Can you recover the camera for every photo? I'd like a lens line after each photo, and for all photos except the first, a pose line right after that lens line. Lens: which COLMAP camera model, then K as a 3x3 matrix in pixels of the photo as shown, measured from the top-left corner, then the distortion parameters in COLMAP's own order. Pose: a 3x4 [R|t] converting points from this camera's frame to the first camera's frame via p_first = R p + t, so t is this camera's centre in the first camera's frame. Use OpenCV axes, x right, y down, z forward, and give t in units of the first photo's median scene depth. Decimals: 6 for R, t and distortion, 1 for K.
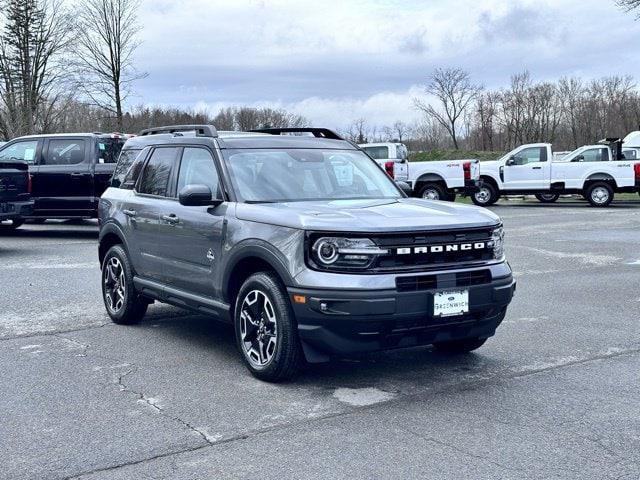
lens RADIAL K [[883.9, 0, 320.0], [0, 883.9, 240.0], [0, 0, 1]] dist [0.145820, -0.162203]
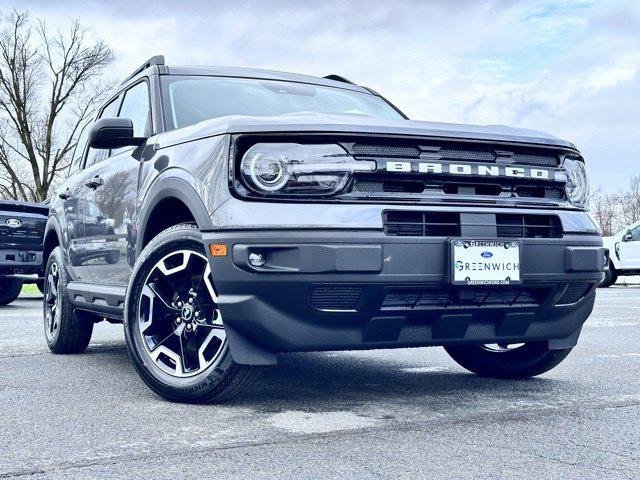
lens RADIAL K [[883.9, 0, 320.0], [0, 883.9, 240.0], [0, 0, 1]] dist [0.145820, -0.162203]
pose [[0.992095, -0.006873, -0.125297, 0.111854], [-0.008106, 0.992903, -0.118649, 0.124033], [0.125224, 0.118727, 0.984999, 0.417487]]
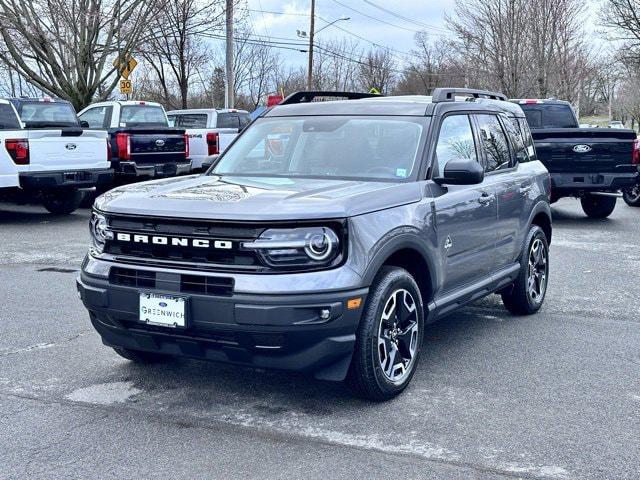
lens RADIAL K [[883.9, 0, 320.0], [0, 883.9, 240.0], [0, 0, 1]] dist [0.145820, -0.162203]
pose [[0.462906, 0.109358, -0.879636, 0.897303], [-0.078600, 0.993515, 0.082153, -0.067052], [0.882916, 0.031111, 0.468500, 0.741206]]
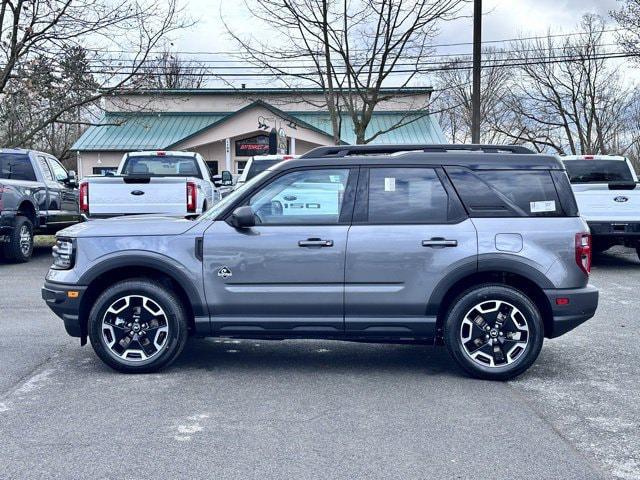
lens RADIAL K [[883.9, 0, 320.0], [0, 883.9, 240.0], [0, 0, 1]] dist [0.145820, -0.162203]
pose [[-0.578646, 0.050549, -0.814011, 1.002668], [-0.076901, 0.990249, 0.116159, -0.183180], [0.811945, 0.129813, -0.569117, 2.056863]]
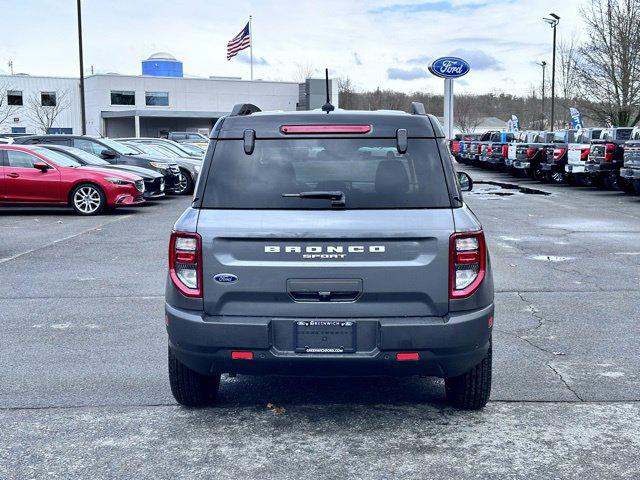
lens RADIAL K [[883.9, 0, 320.0], [0, 883.9, 240.0], [0, 0, 1]] dist [0.145820, -0.162203]
pose [[-0.811392, -0.066270, 0.580733, -0.713213], [0.056078, 0.980143, 0.190200, -0.220721], [-0.581806, 0.186893, -0.791564, 2.233088]]
